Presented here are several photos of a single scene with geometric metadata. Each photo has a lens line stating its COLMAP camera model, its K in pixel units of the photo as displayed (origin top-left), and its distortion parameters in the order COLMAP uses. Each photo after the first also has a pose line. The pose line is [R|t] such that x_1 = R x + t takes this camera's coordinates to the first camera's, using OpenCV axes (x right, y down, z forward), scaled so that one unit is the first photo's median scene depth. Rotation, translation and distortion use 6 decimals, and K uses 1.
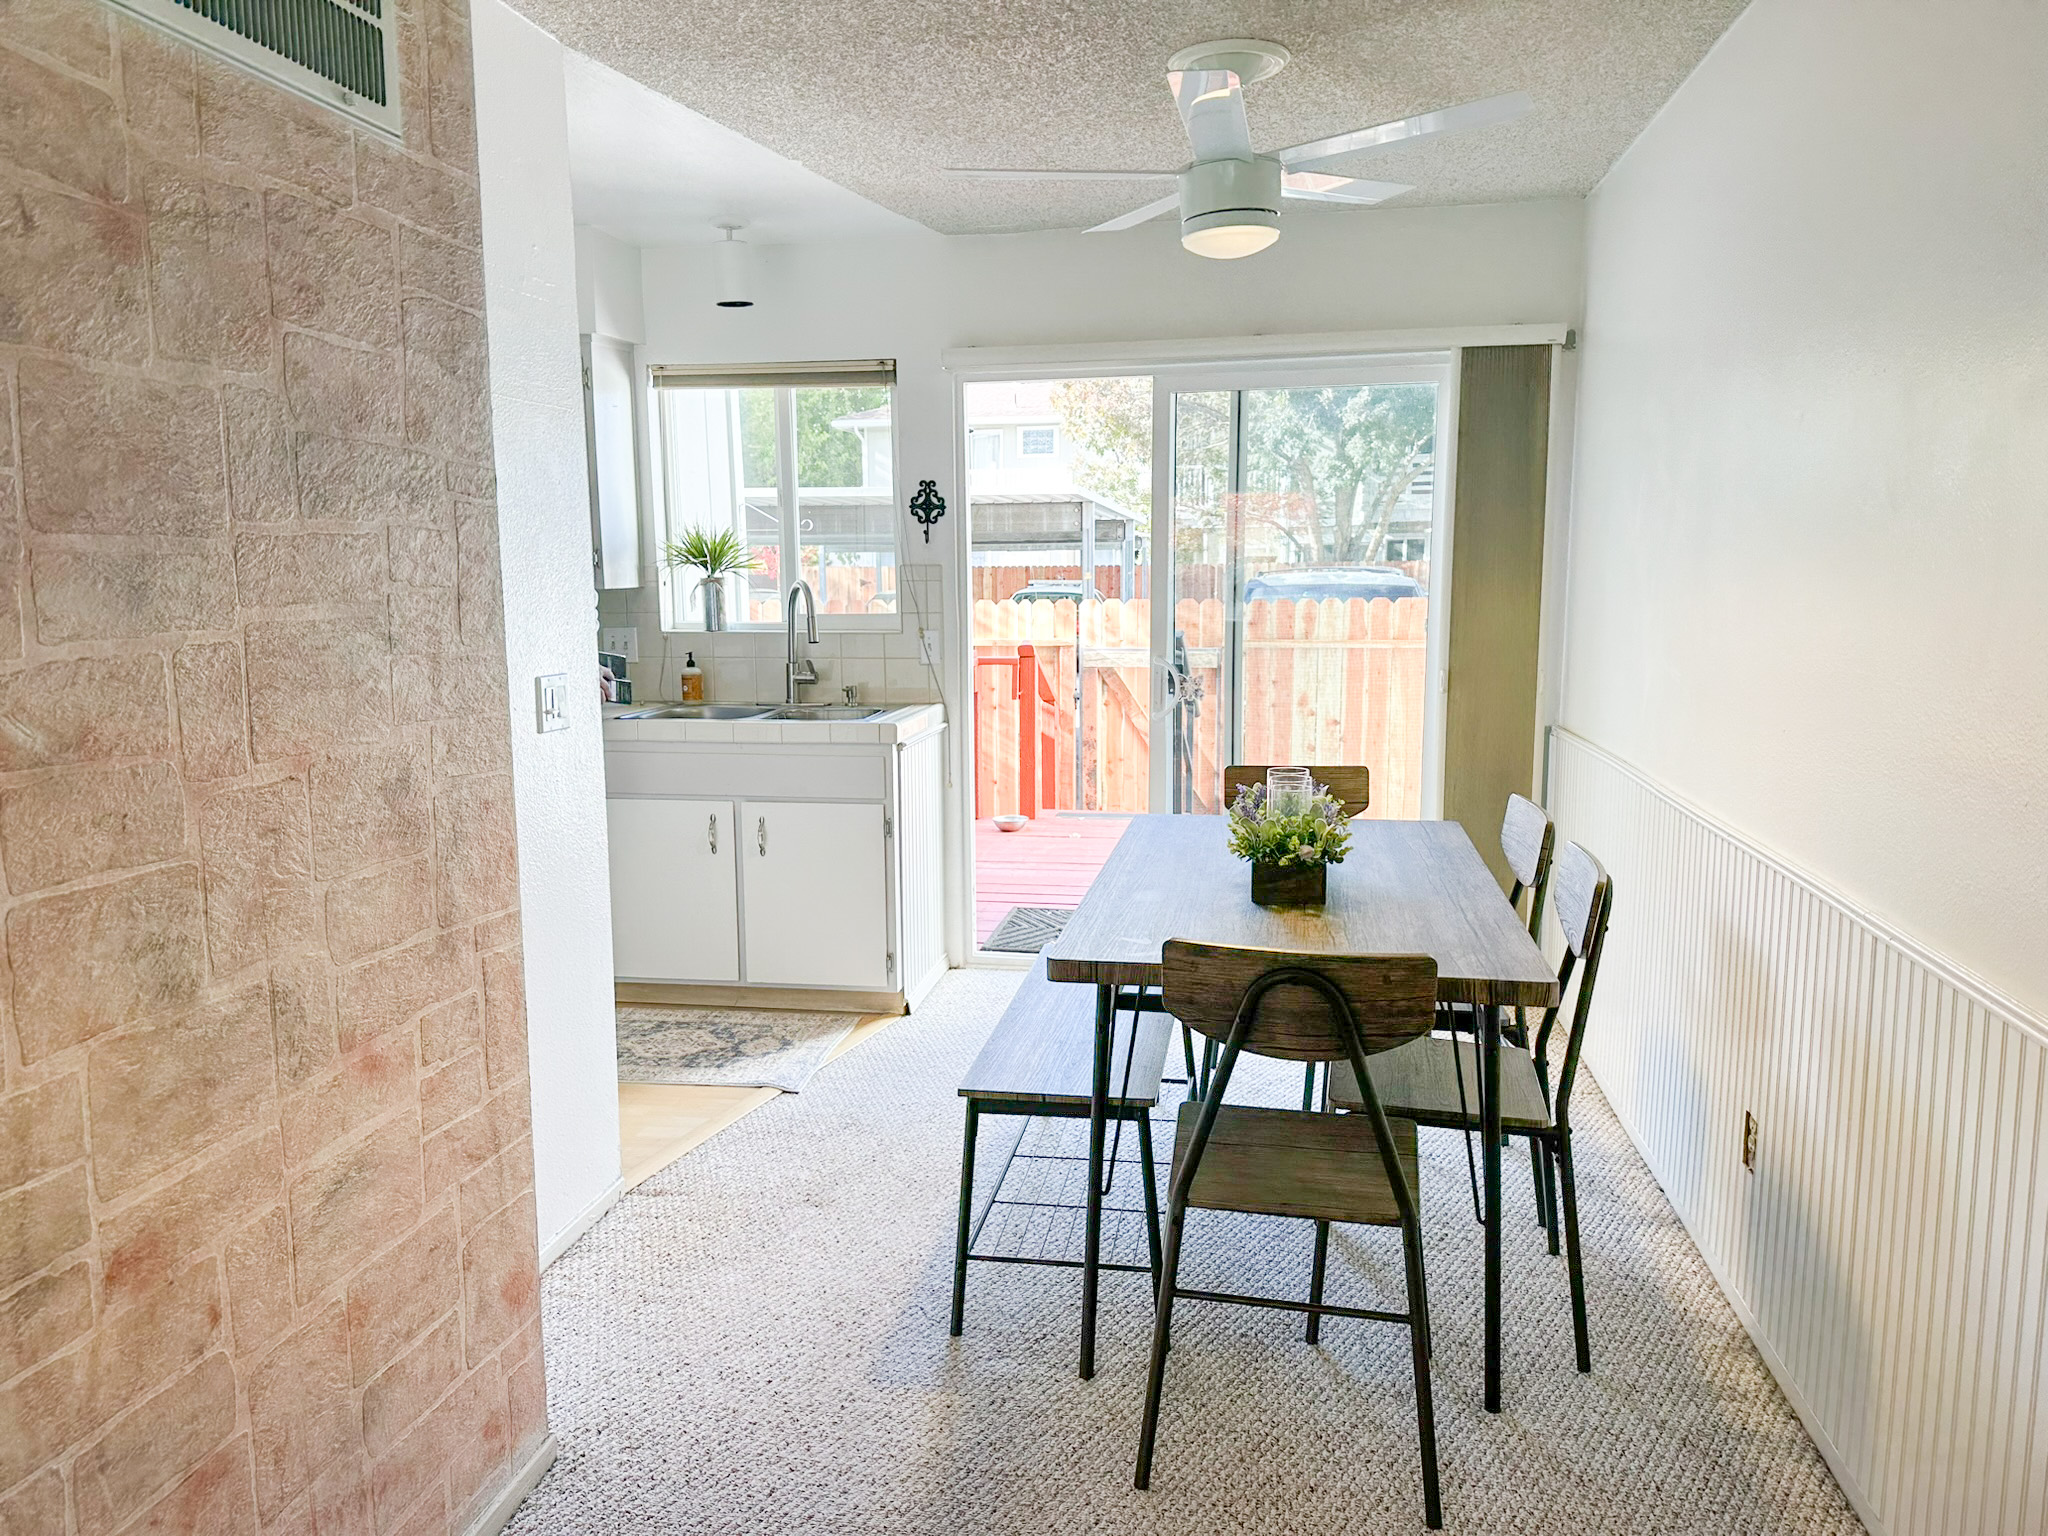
lens RADIAL K [[1433.6, 0, 1019.4], [0, 1433.6, 765.8], [0, 0, 1]] dist [0.008910, 0.000827]
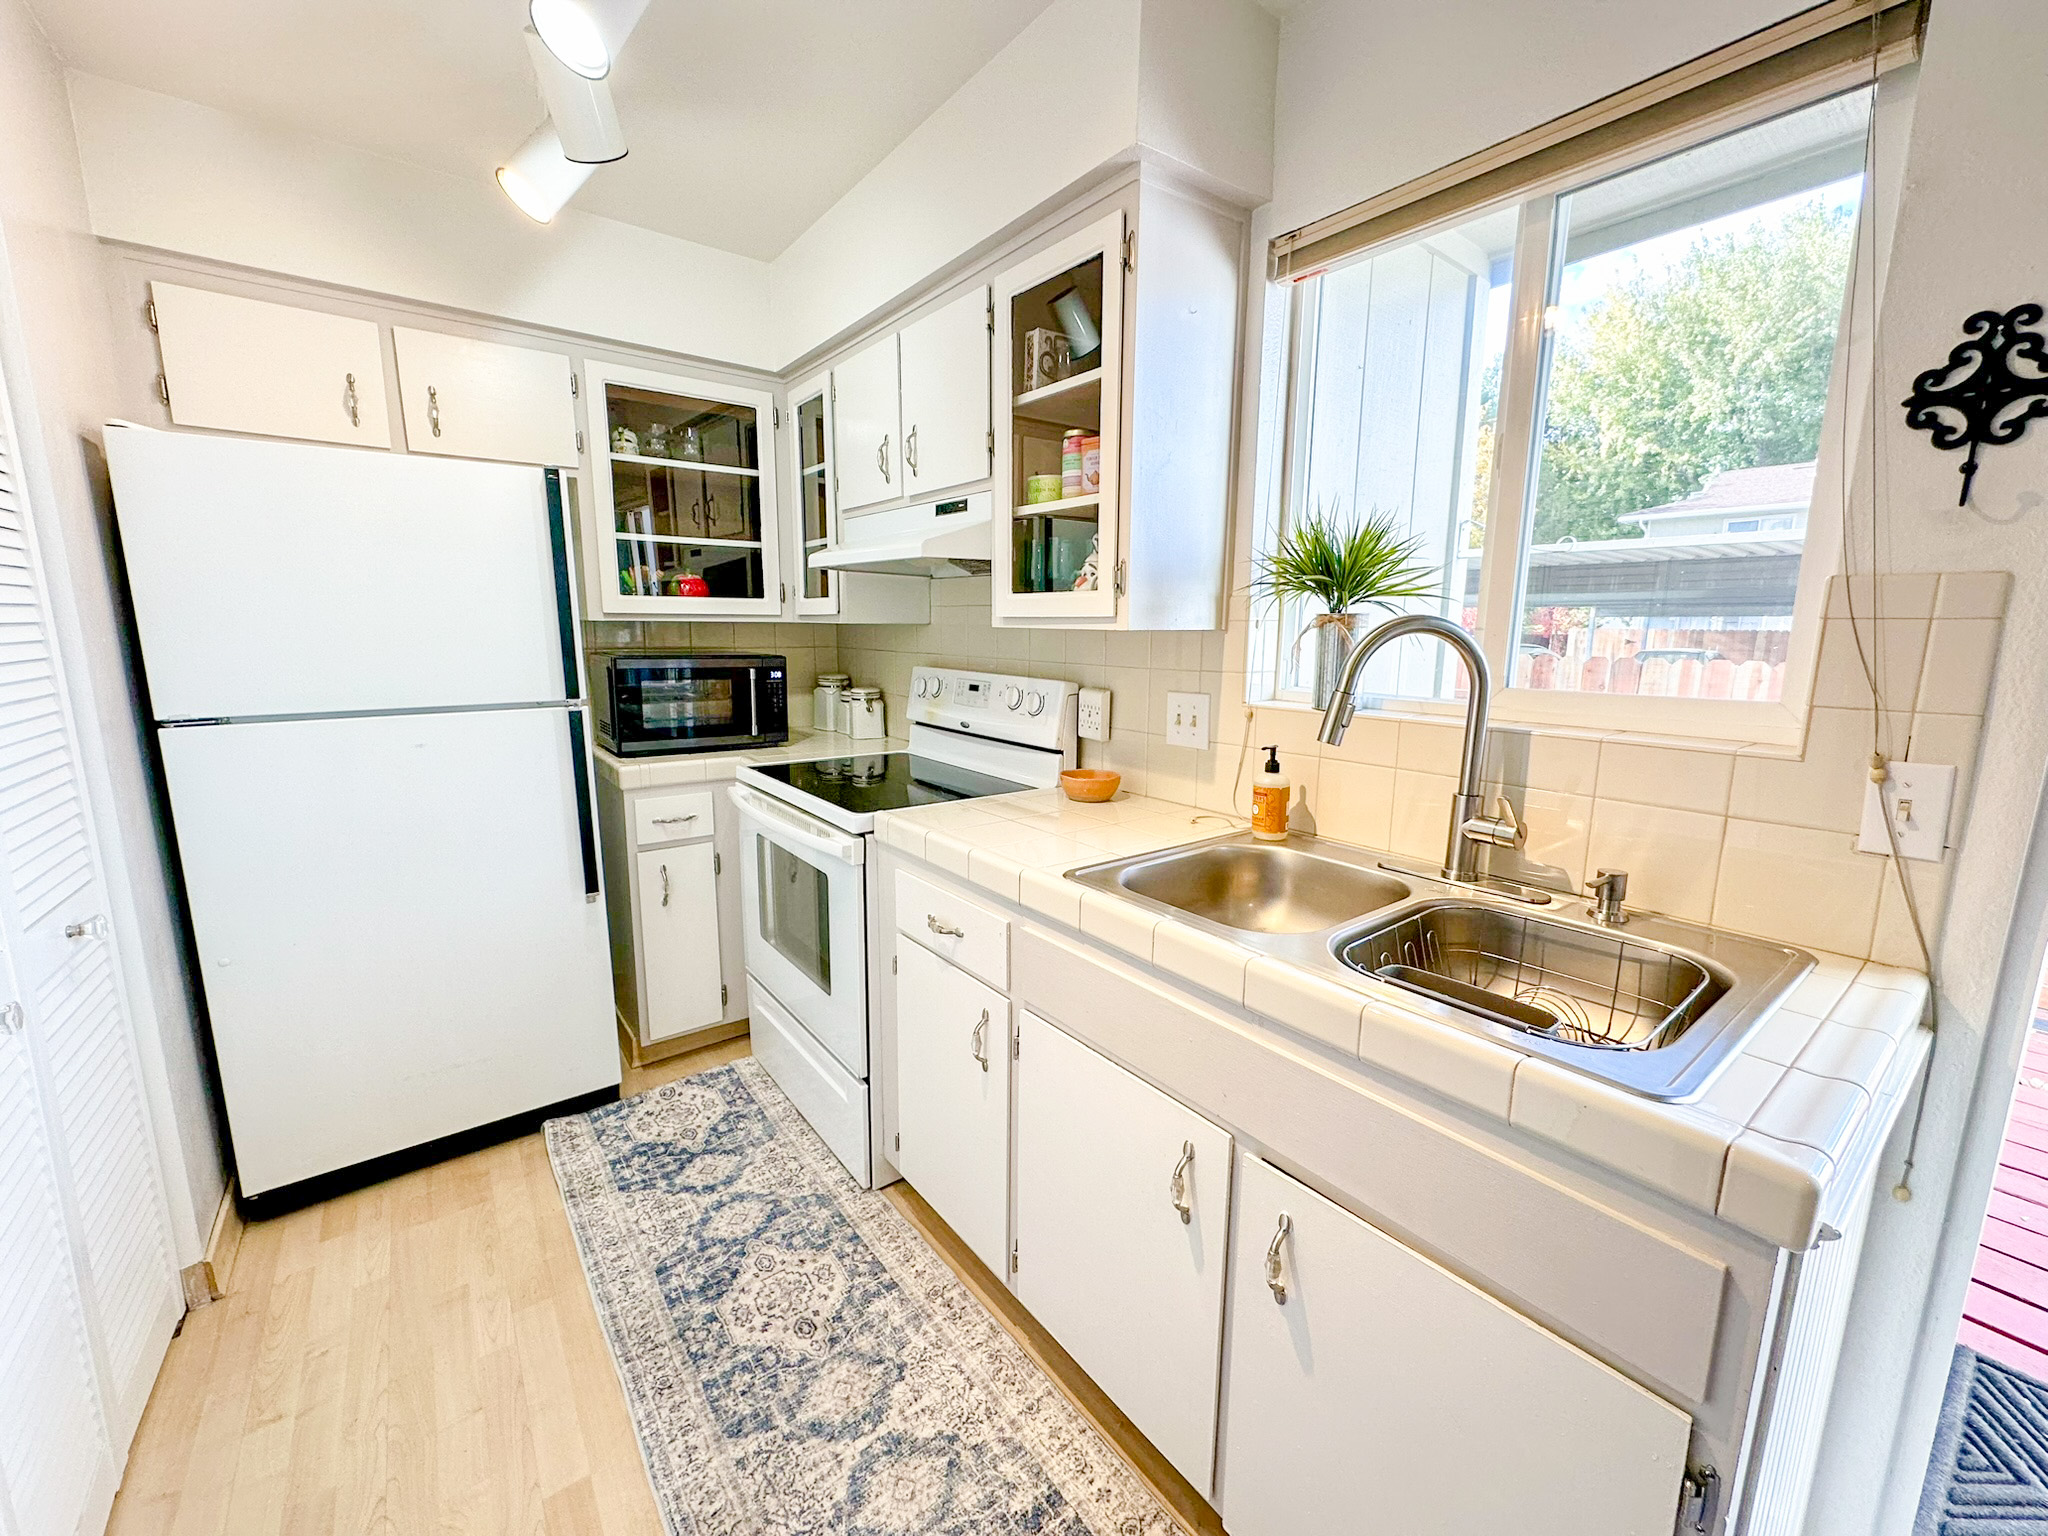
lens RADIAL K [[817.7, 0, 1028.0], [0, 817.7, 769.0], [0, 0, 1]] dist [0.000803, 0.000840]
pose [[0.743116, 0.128613, -0.656687, -0.091689], [-0.106685, 0.991574, 0.073474, -0.084877], [0.660603, 0.015459, 0.750576, 0.707836]]
